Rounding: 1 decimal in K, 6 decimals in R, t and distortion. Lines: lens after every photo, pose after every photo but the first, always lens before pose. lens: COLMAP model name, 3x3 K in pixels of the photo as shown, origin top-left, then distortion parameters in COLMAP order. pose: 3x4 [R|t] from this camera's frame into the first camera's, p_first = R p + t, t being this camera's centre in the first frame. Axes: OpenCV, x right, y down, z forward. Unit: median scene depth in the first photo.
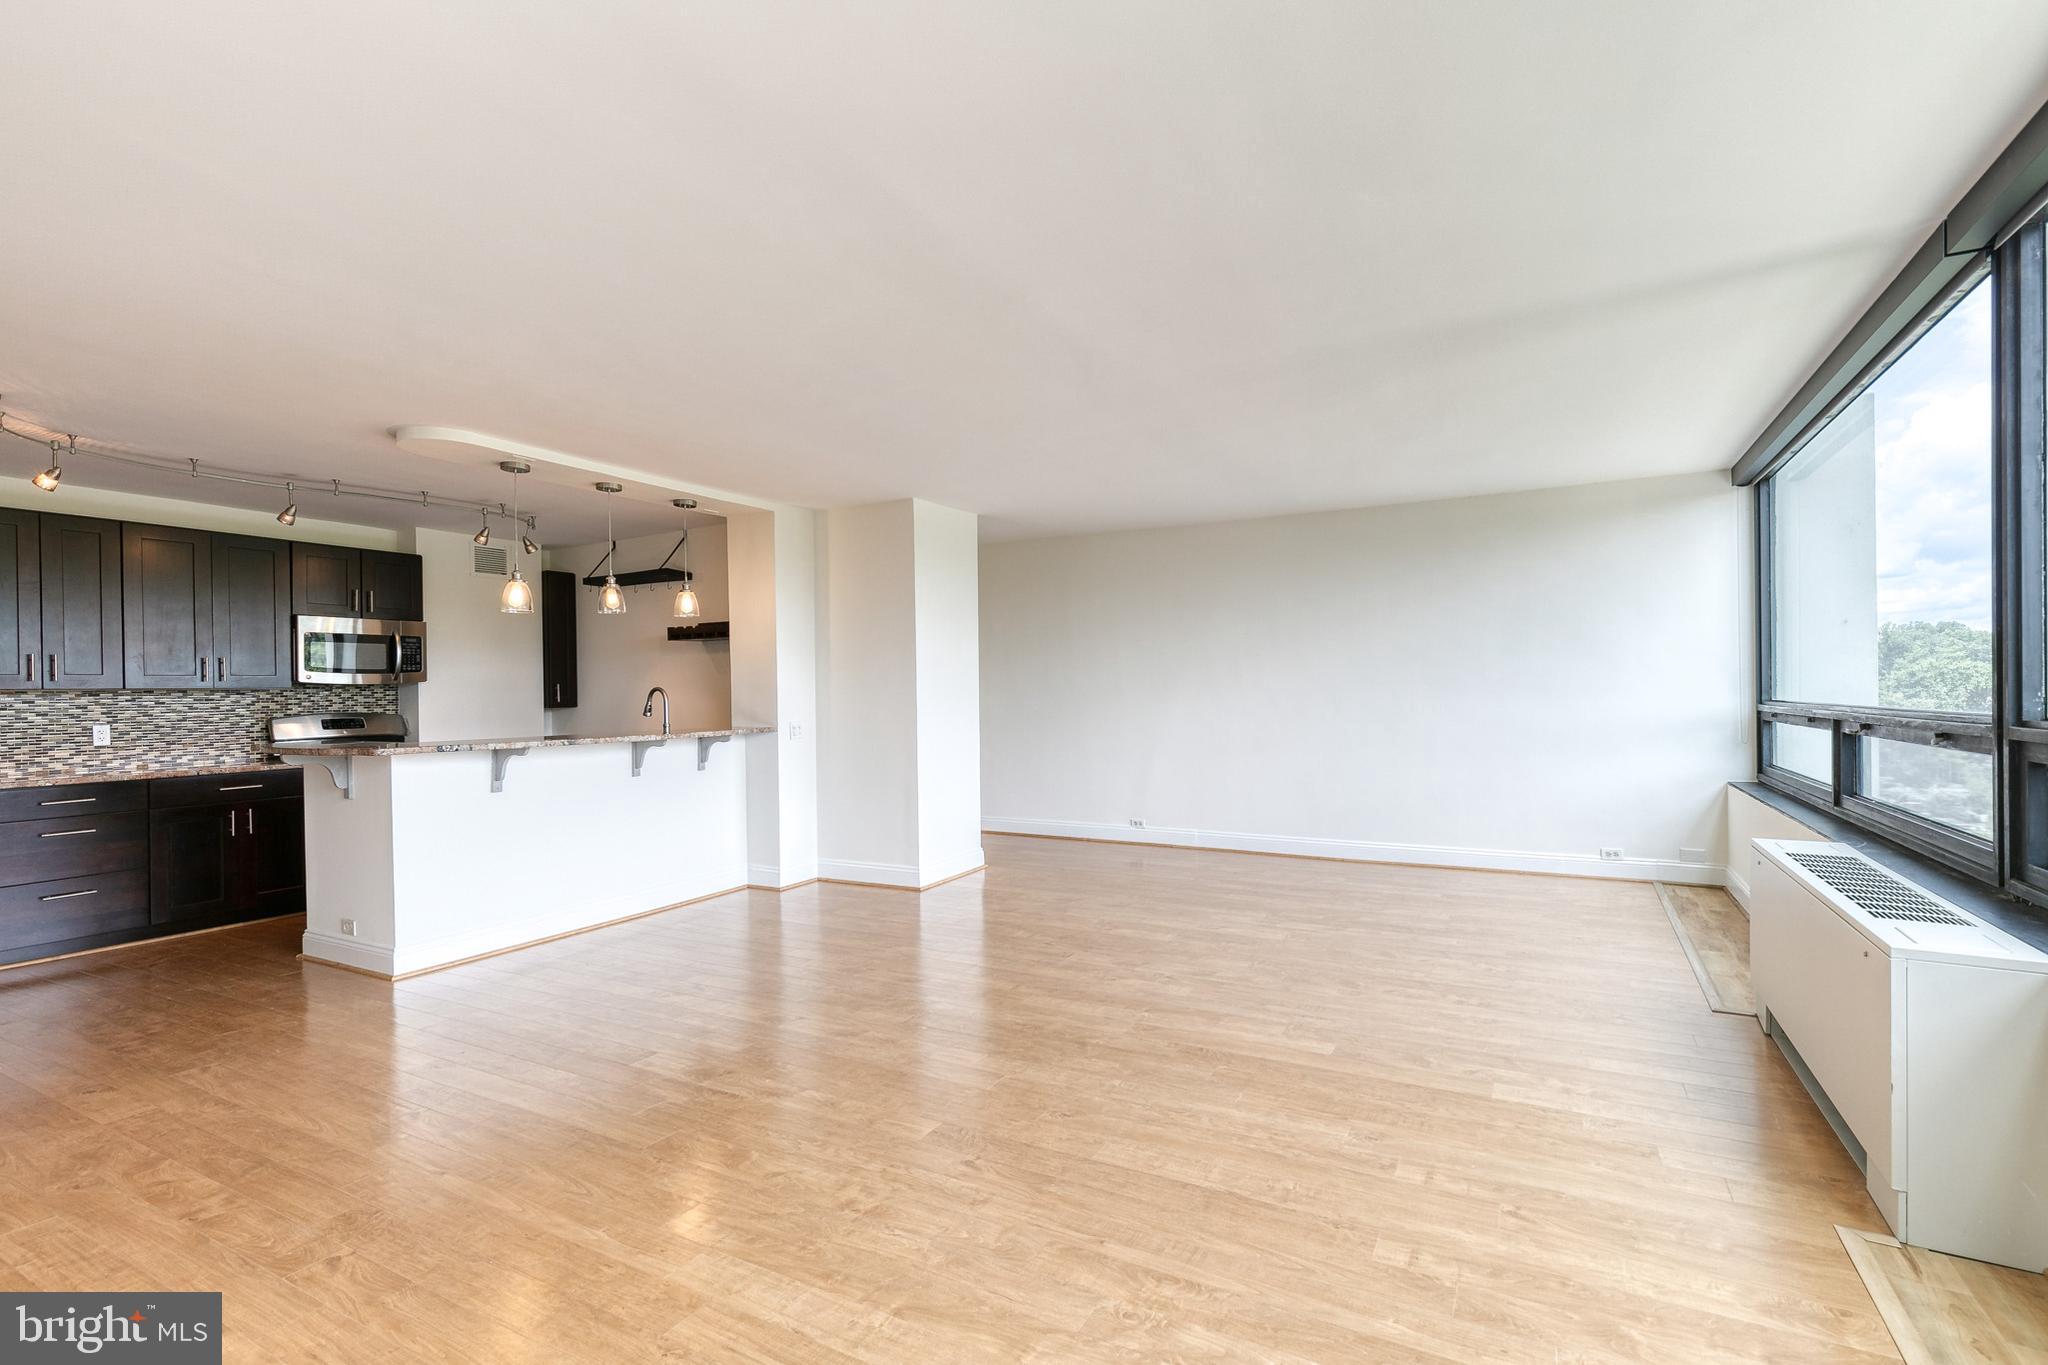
lens RADIAL K [[936.9, 0, 1046.0], [0, 936.9, 701.1], [0, 0, 1]] dist [0.006406, 0.000176]
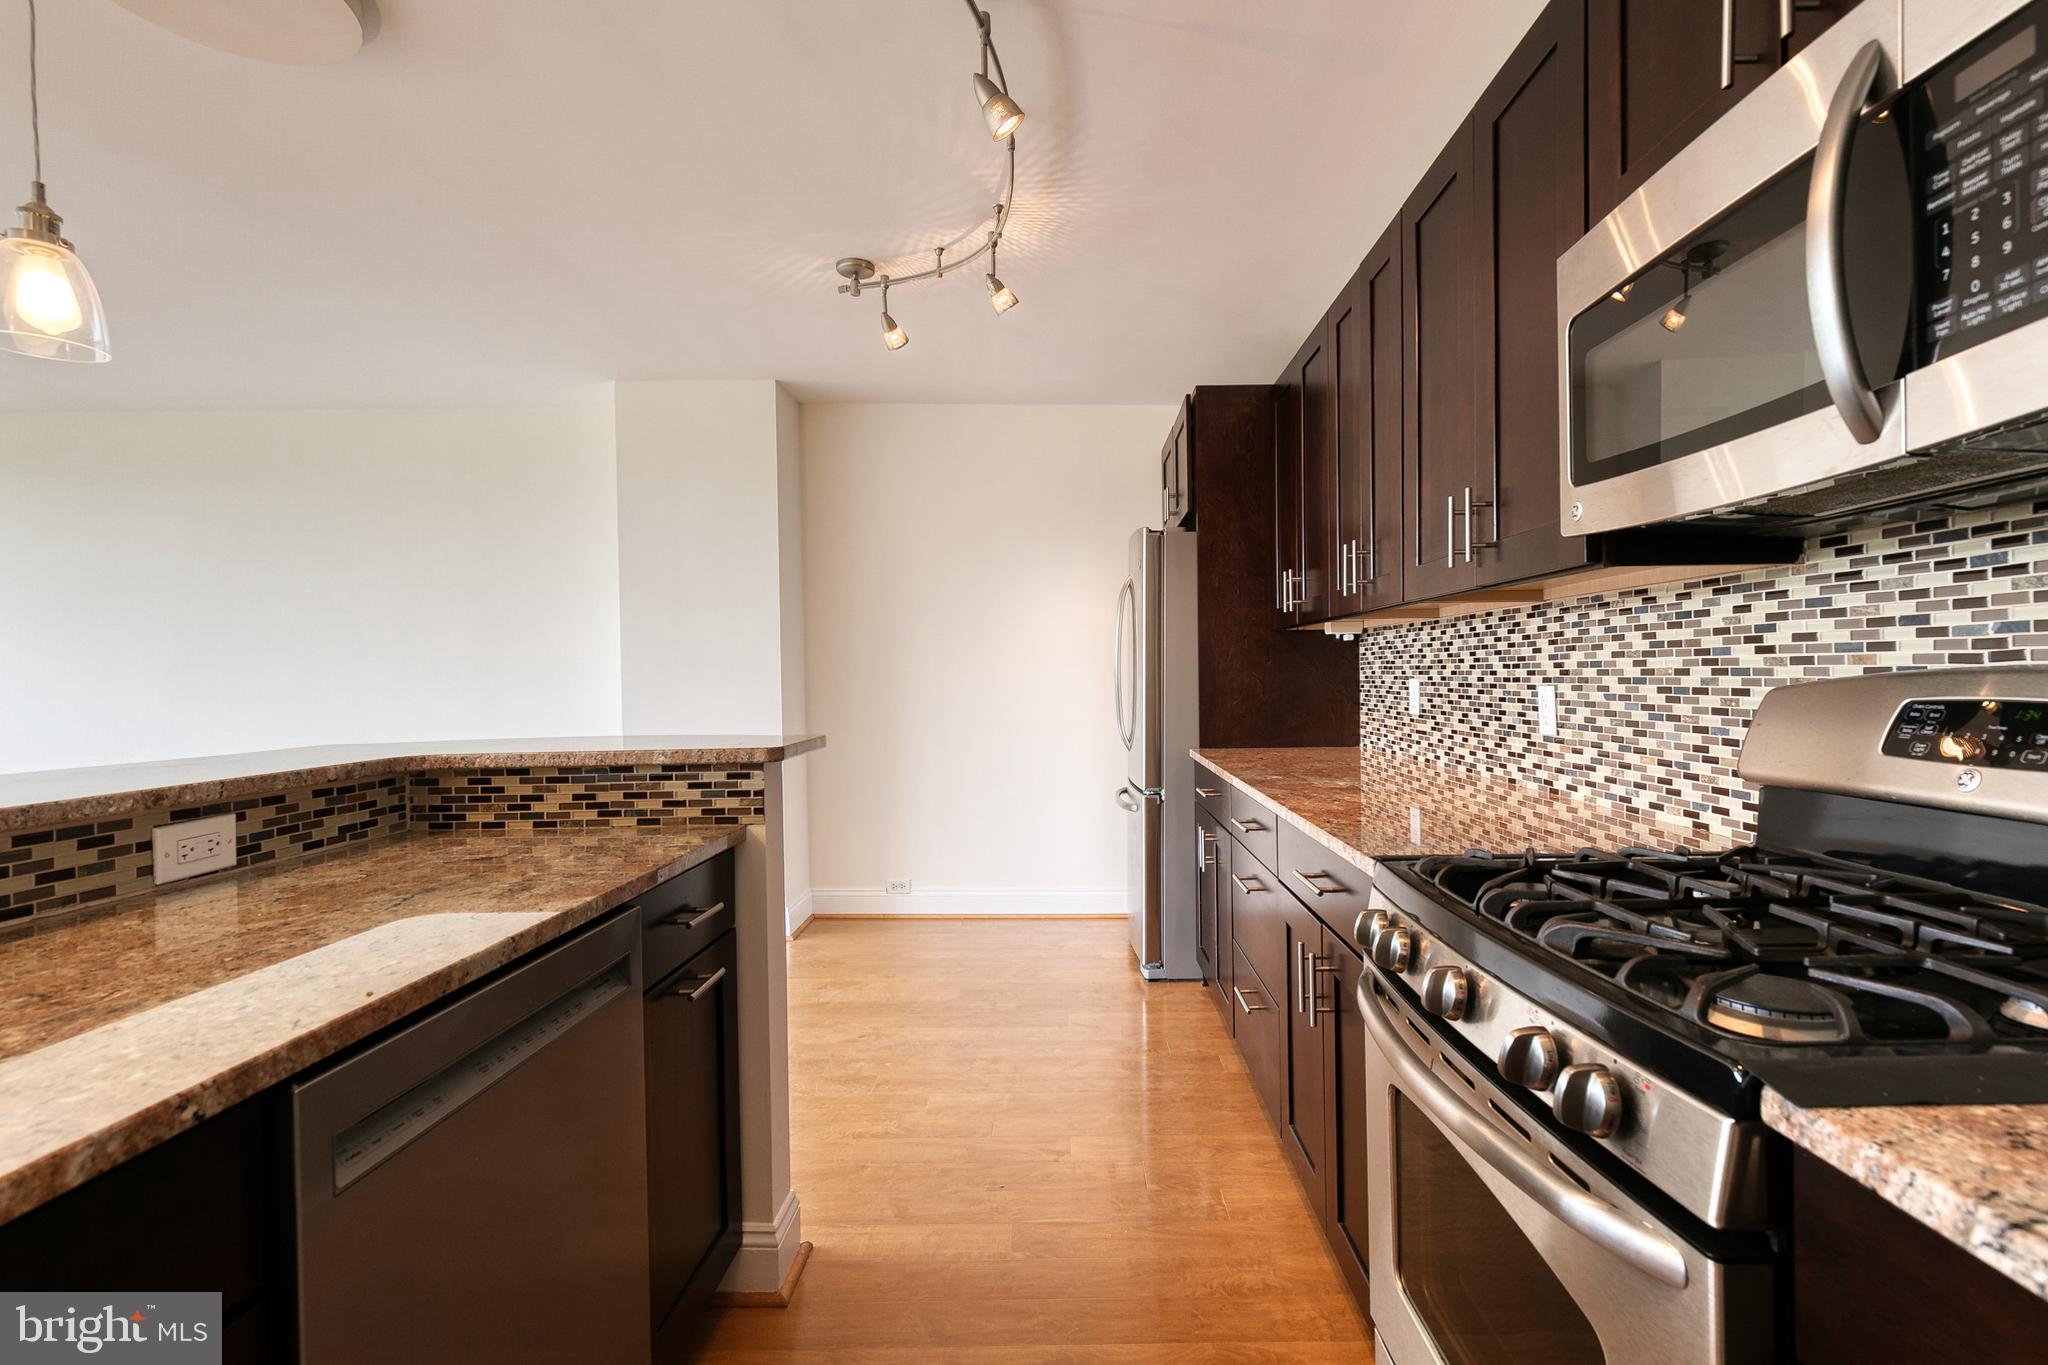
lens RADIAL K [[936.9, 0, 1079.8], [0, 936.9, 685.8], [0, 0, 1]] dist [0.006406, 0.000176]
pose [[-0.863605, 0.036869, -0.502819, -0.676239], [0.024500, 0.999213, 0.031187, 0.008371], [0.503574, 0.014614, -0.863829, 1.380898]]
